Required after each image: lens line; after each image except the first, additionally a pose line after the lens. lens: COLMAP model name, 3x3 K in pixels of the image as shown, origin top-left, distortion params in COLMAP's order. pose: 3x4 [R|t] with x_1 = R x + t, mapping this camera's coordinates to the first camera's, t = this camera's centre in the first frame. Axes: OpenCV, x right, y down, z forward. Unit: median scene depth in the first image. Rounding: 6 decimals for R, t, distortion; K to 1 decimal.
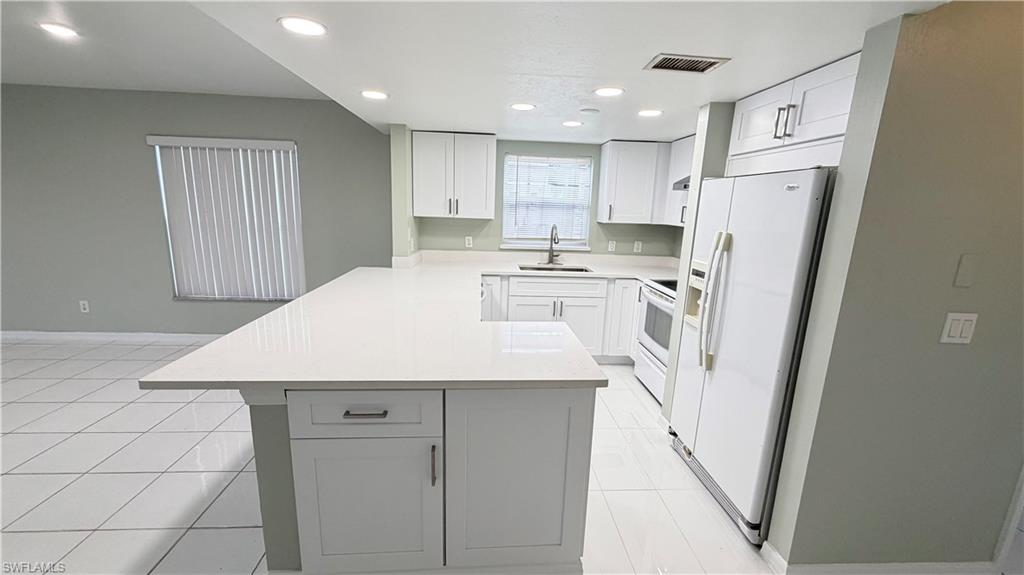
lens RADIAL K [[405.3, 0, 510.2], [0, 405.3, 290.3], [0, 0, 1]] dist [-0.000237, -0.000118]
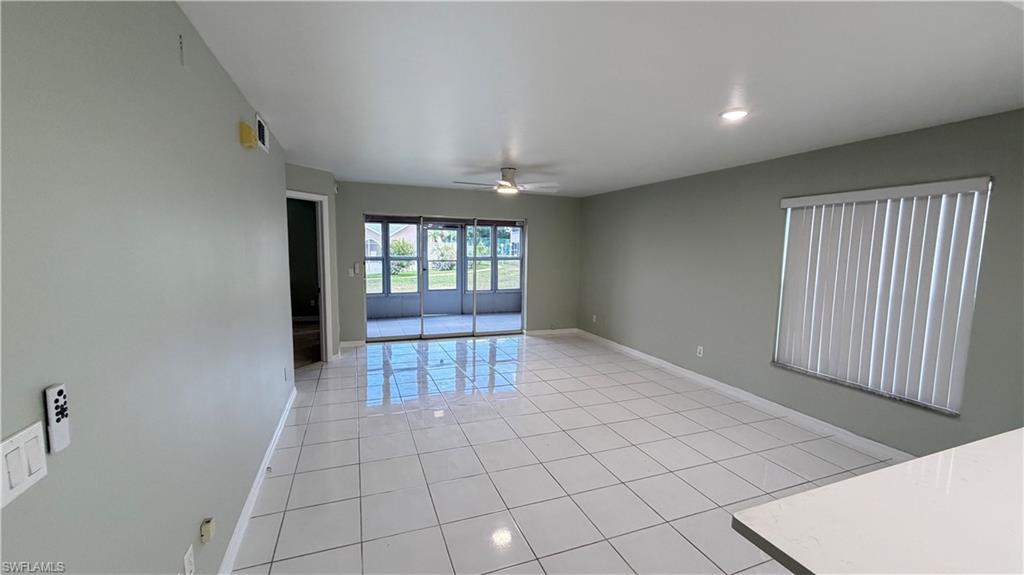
lens RADIAL K [[405.3, 0, 505.0], [0, 405.3, 289.4], [0, 0, 1]] dist [-0.000237, -0.000118]
pose [[0.287956, 0.070995, -0.955008, -0.116742], [-0.199154, 0.979885, 0.012795, -0.038639], [0.936706, 0.186509, 0.296303, 0.100179]]
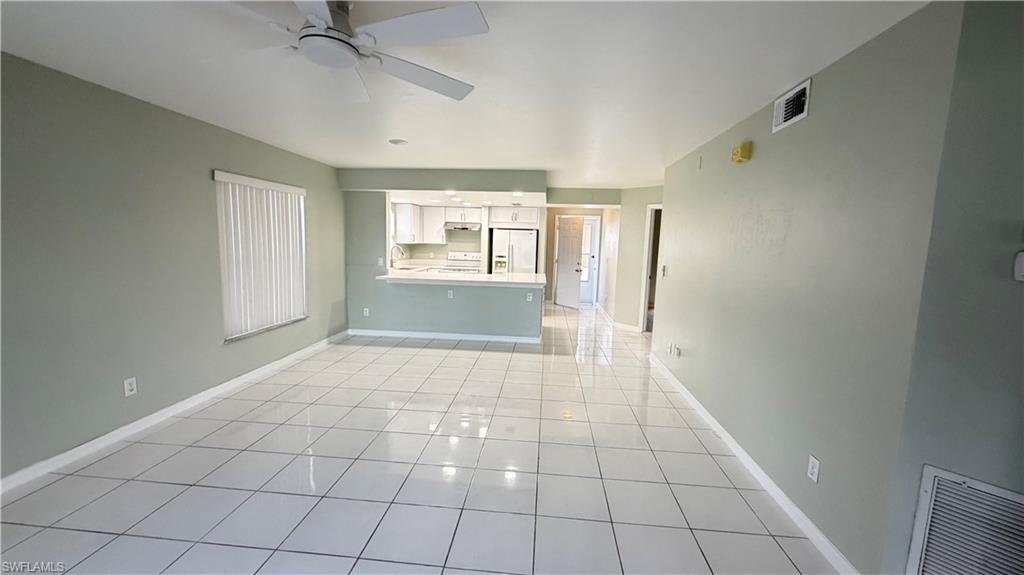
lens RADIAL K [[405.3, 0, 515.3], [0, 405.3, 289.0], [0, 0, 1]] dist [-0.000237, -0.000118]
pose [[0.159081, -0.150520, 0.975724, -1.672372], [0.169201, 0.977843, 0.123261, -0.106665], [-0.972658, 0.145485, 0.181025, 0.183146]]
